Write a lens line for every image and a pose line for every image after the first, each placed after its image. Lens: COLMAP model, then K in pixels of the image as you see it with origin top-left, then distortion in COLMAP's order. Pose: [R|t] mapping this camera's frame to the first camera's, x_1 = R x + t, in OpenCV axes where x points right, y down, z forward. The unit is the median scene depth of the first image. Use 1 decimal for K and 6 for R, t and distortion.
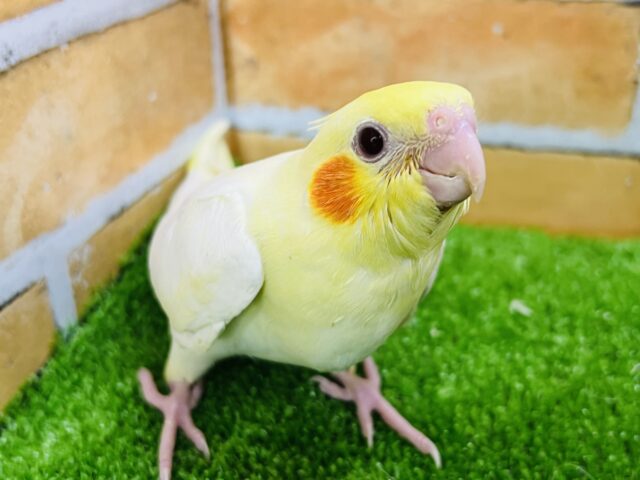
lens RADIAL K [[844.2, 0, 320.4], [0, 844.2, 231.6], [0, 0, 1]] dist [0.187802, -0.649199]
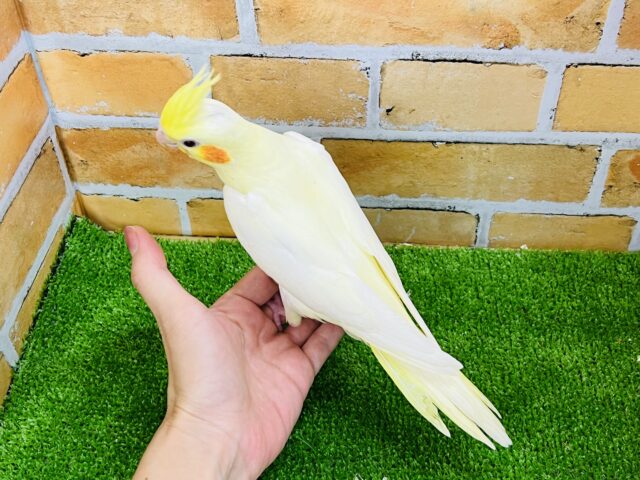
lens RADIAL K [[832.1, 0, 310.4], [0, 832.1, 240.9], [0, 0, 1]] dist [0.192150, -0.517390]
pose [[0.984770, -0.128682, 0.116918, 0.203644], [0.082222, 0.937199, 0.338967, -0.819272], [-0.153194, -0.324191, 0.933505, -0.920646]]
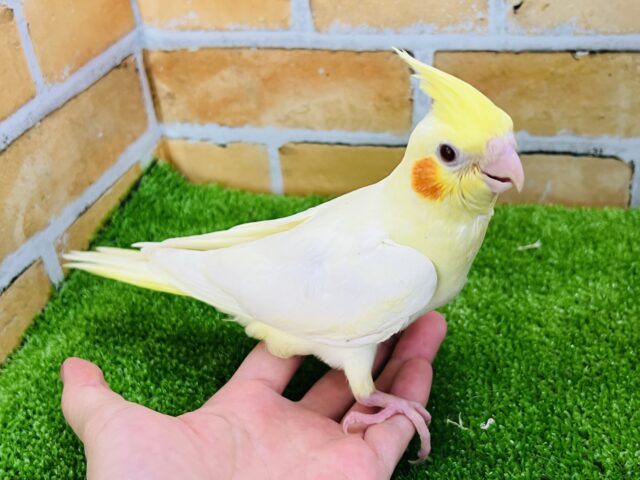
lens RADIAL K [[832.1, 0, 310.4], [0, 832.1, 240.9], [0, 0, 1]] dist [0.192150, -0.517390]
pose [[0.997152, -0.059908, -0.045824, 0.310873], [0.064853, 0.991201, 0.115388, -0.142102], [0.038508, -0.118032, 0.992263, -0.695249]]
